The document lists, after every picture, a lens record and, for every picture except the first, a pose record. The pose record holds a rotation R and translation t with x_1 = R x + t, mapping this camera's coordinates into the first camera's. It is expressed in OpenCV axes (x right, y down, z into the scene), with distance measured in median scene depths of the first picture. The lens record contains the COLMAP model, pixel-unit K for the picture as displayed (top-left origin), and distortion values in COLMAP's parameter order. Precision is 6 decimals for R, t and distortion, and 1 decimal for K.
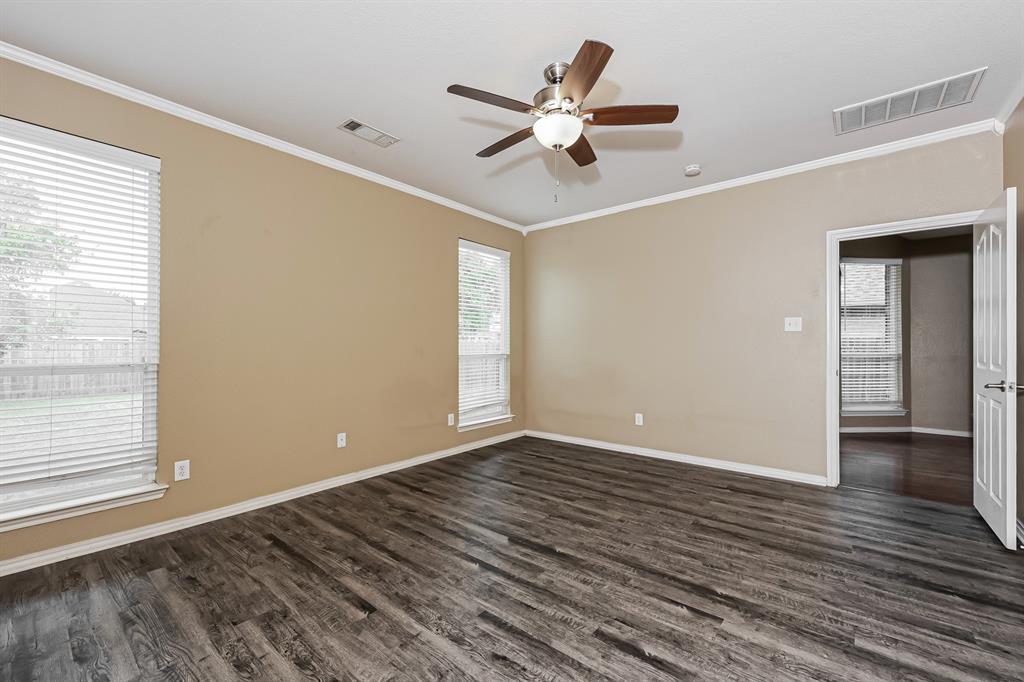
lens RADIAL K [[414.8, 0, 516.7], [0, 414.8, 343.4], [0, 0, 1]] dist [0.011240, 0.000137]
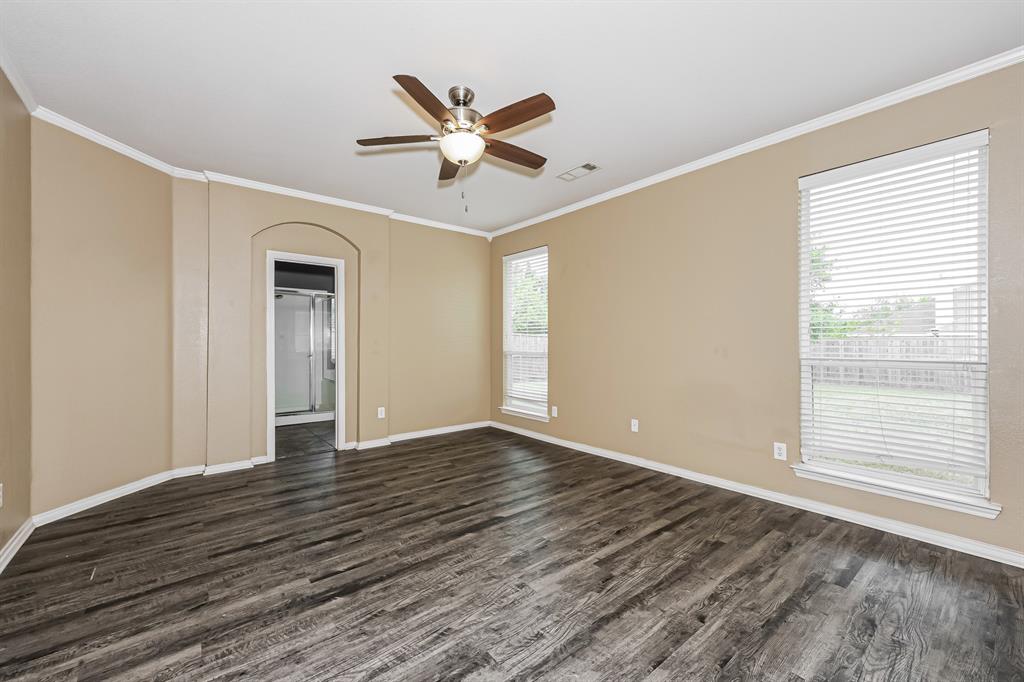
lens RADIAL K [[414.8, 0, 521.4], [0, 414.8, 342.9], [0, 0, 1]] dist [0.011240, 0.000137]
pose [[-0.186523, -0.000918, -0.982450, 1.127543], [0.005742, 0.999981, -0.002025, 0.004822], [0.982434, -0.006019, -0.186514, 1.329826]]
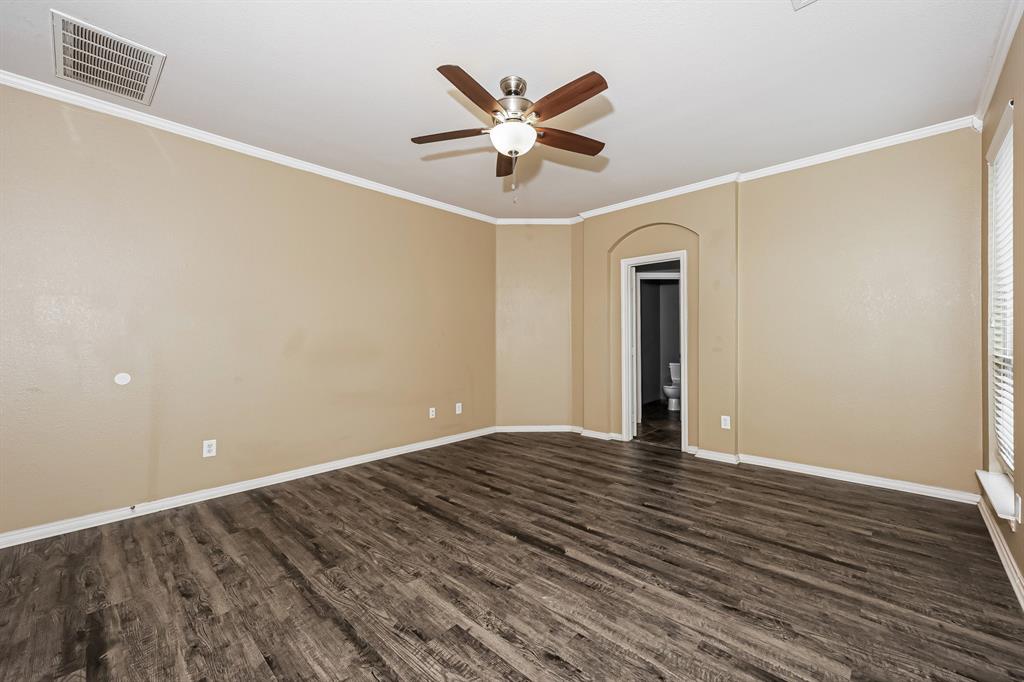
lens RADIAL K [[414.8, 0, 502.4], [0, 414.8, 340.1], [0, 0, 1]] dist [0.011240, 0.000137]
pose [[-0.995027, 0.007553, 0.099323, 0.023200], [0.006994, 0.999958, -0.005977, 0.009489], [-0.099364, -0.005252, -0.995037, 2.027648]]
